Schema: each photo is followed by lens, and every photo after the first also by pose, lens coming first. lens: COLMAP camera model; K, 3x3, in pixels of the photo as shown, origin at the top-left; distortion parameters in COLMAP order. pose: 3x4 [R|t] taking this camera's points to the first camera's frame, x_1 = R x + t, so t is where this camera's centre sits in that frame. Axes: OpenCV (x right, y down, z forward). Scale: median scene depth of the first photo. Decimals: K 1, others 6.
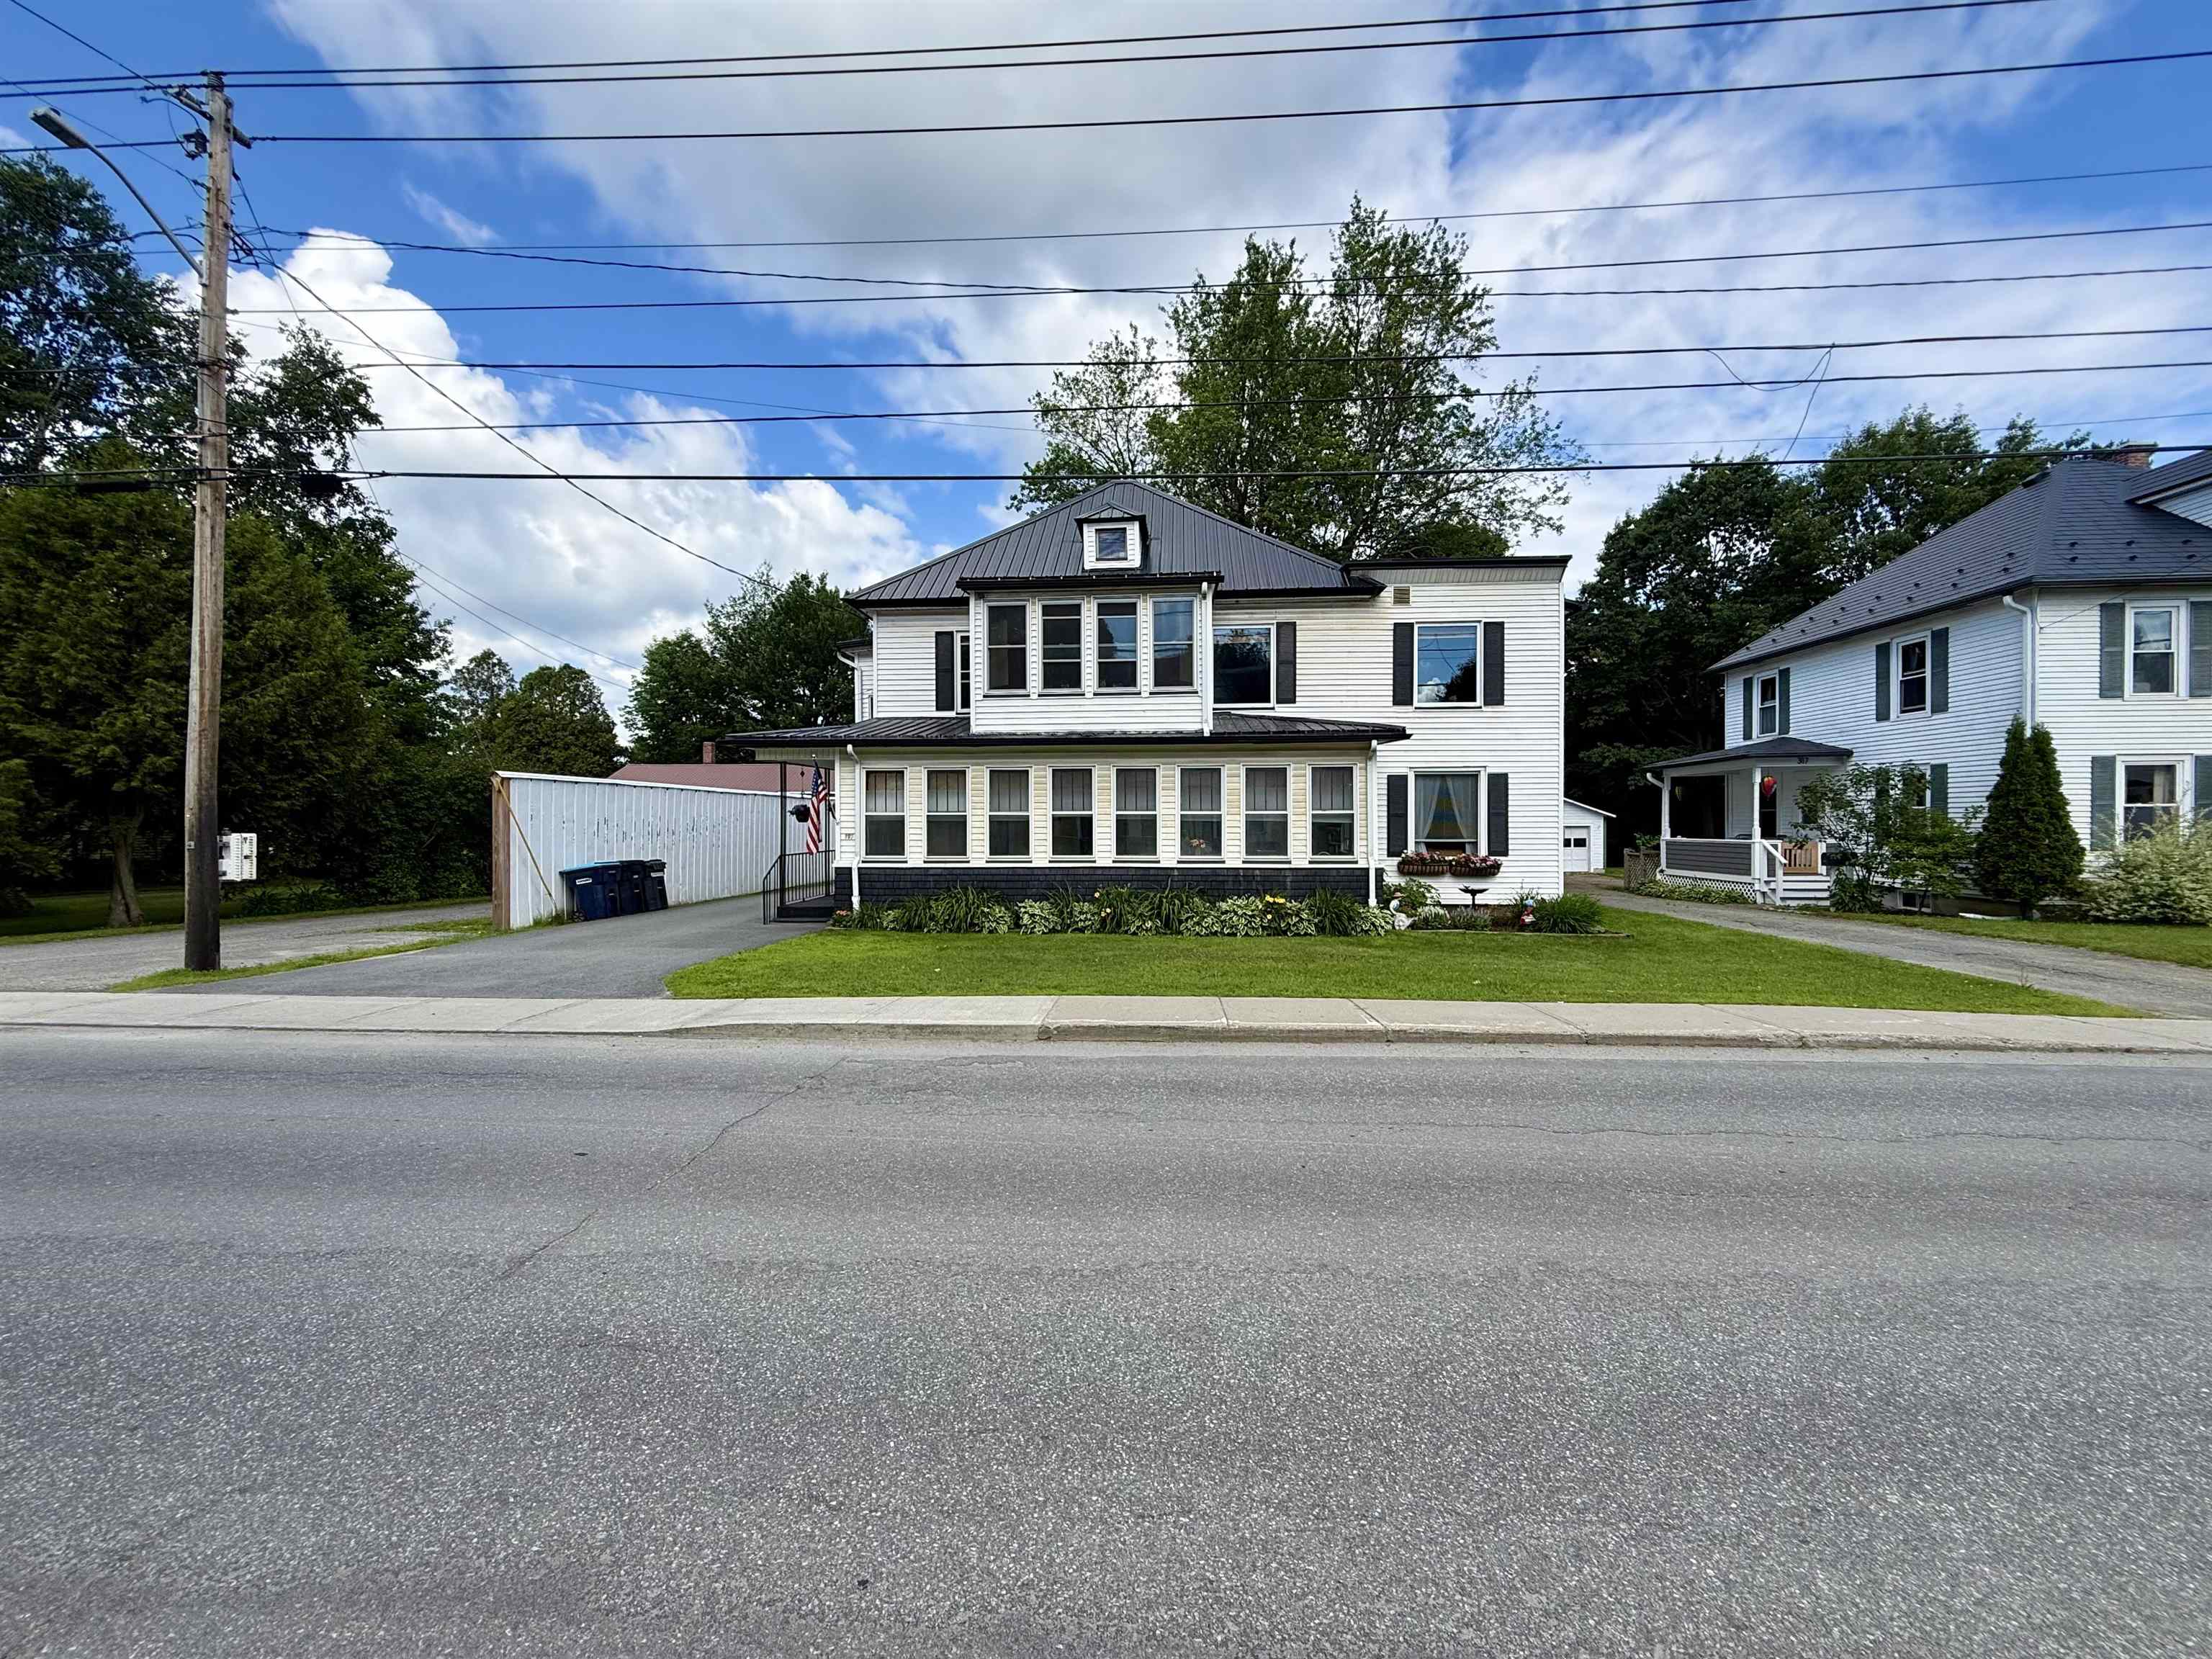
lens RADIAL K [[886.4, 0, 1116.4], [0, 886.4, 830.1], [0, 0, 1]] dist [0.000287, 0.000147]
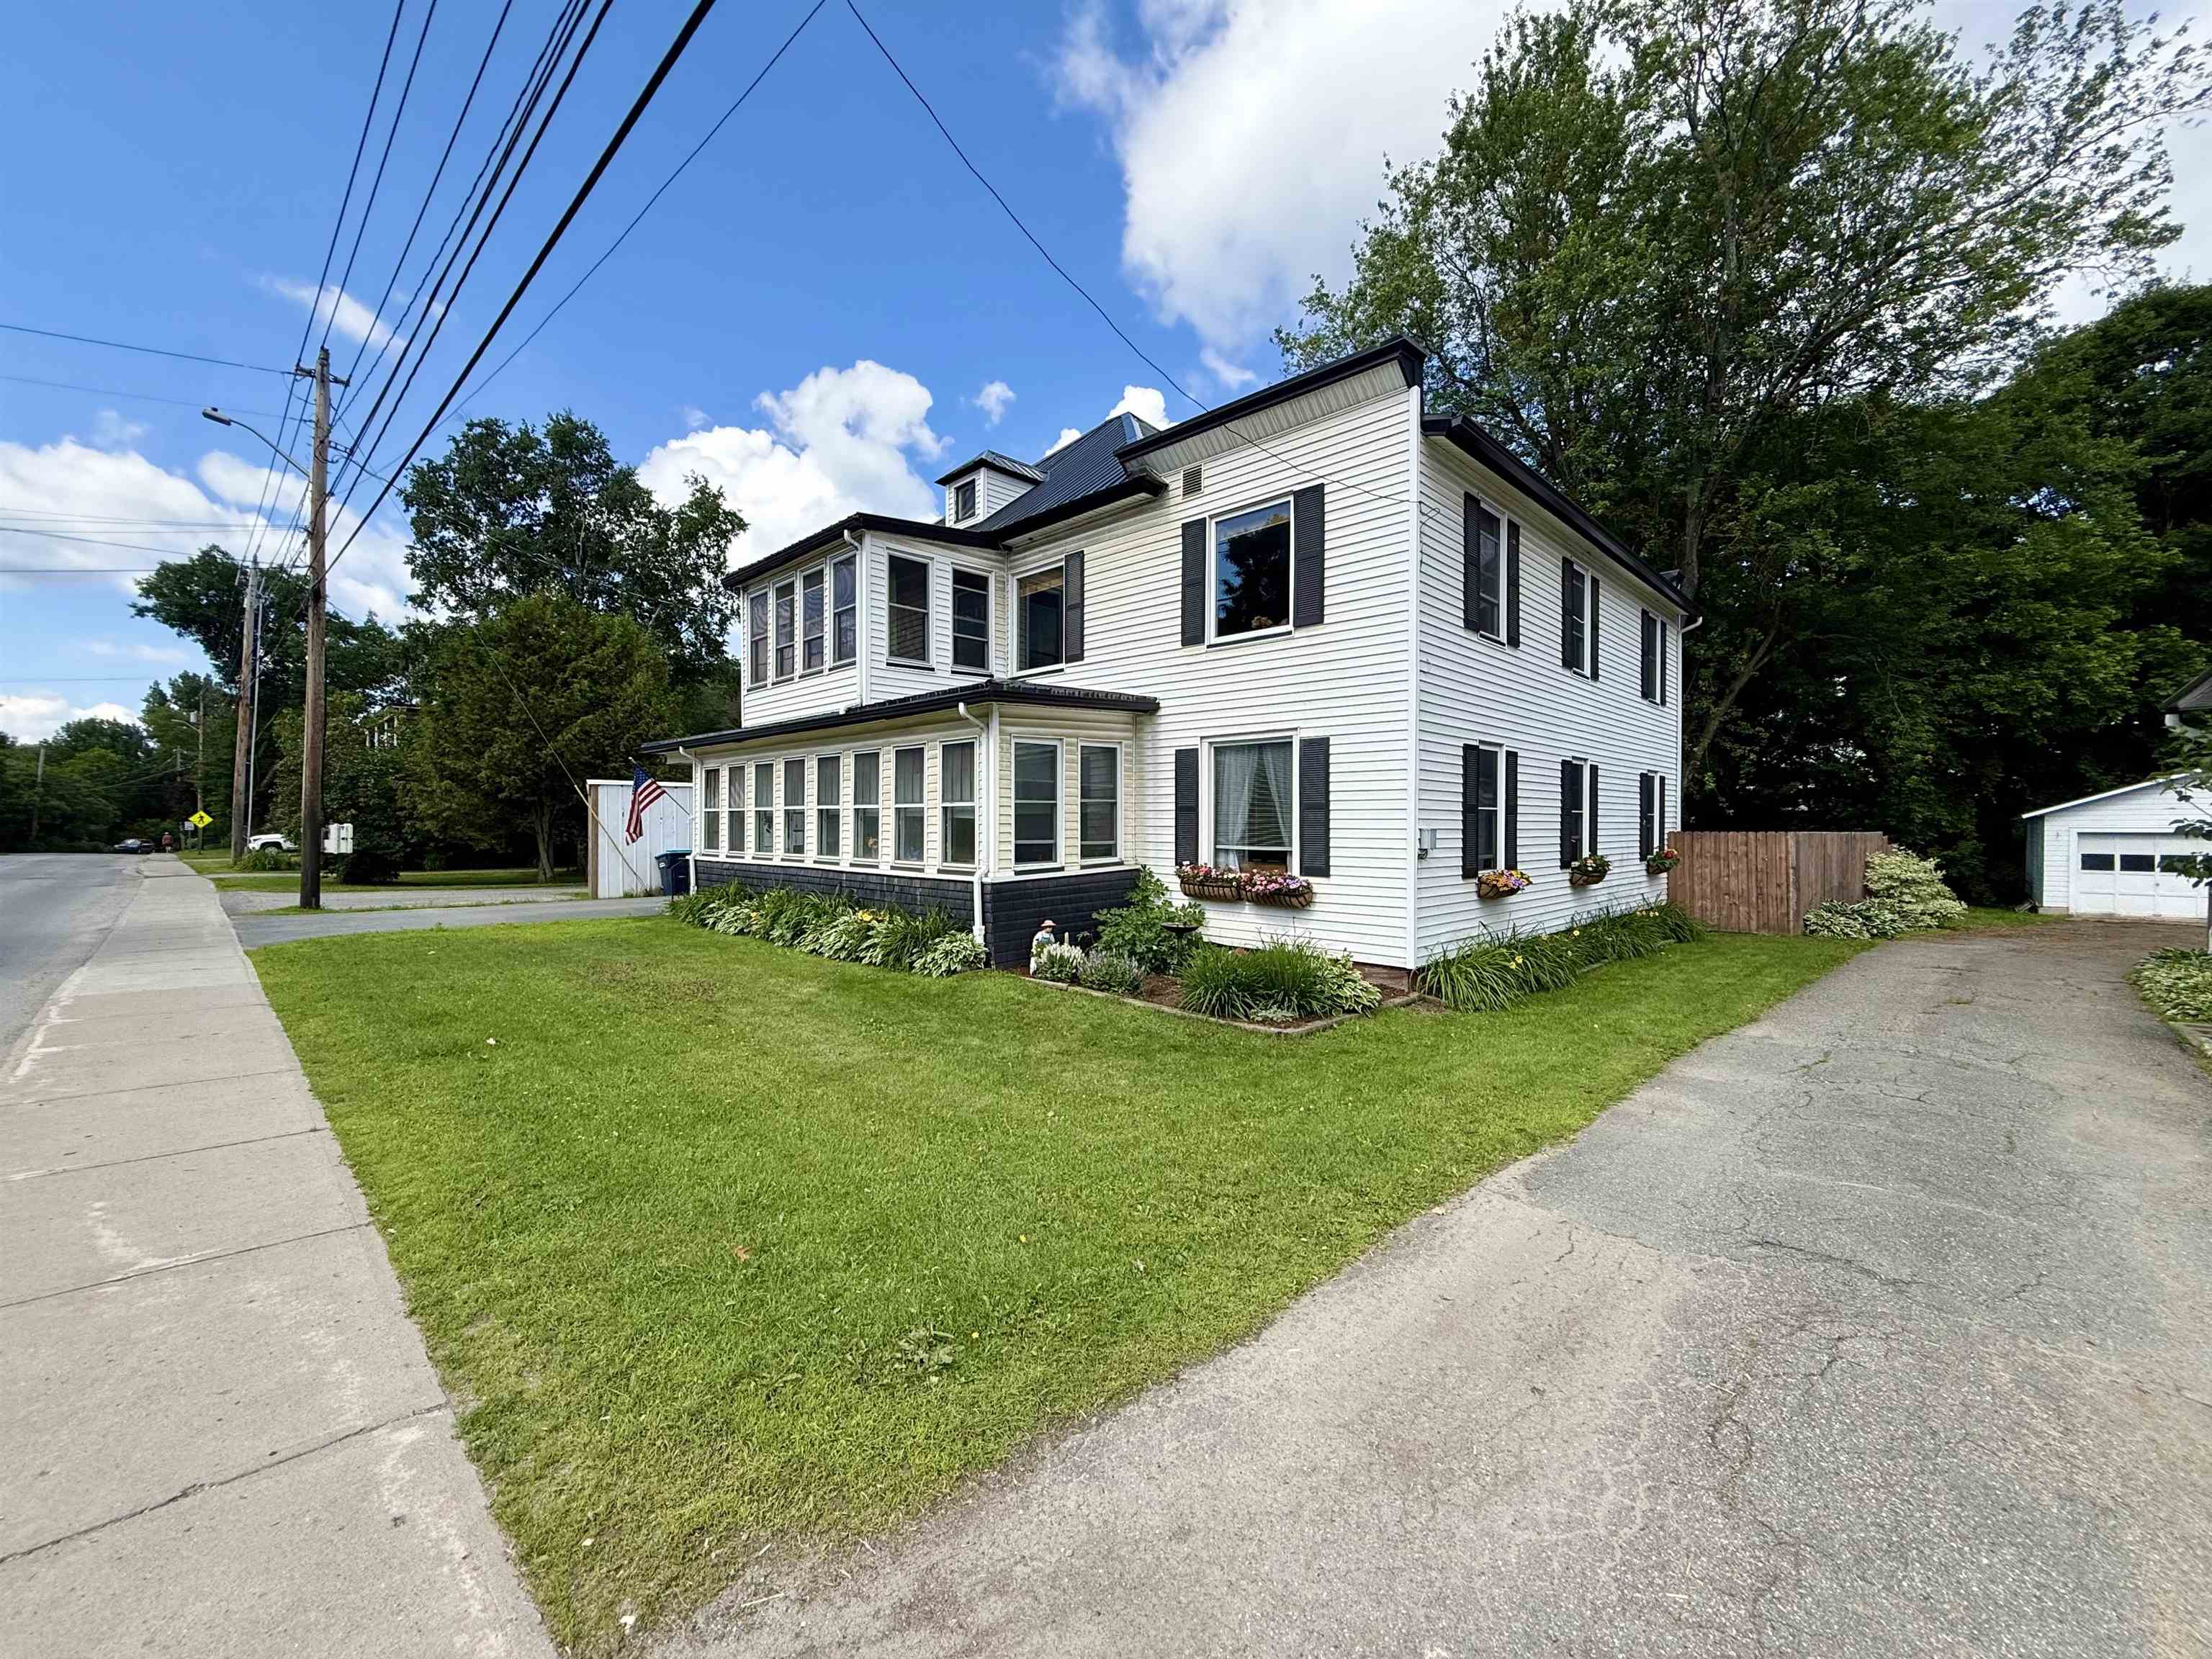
lens RADIAL K [[886.4, 0, 1110.2], [0, 886.4, 820.6], [0, 0, 1]] dist [0.000287, 0.000147]
pose [[0.766813, 0.002320, -0.641867, 0.706489], [-0.010016, 0.999915, -0.008353, -0.001892], [0.641793, 0.012834, 0.766771, 0.451696]]
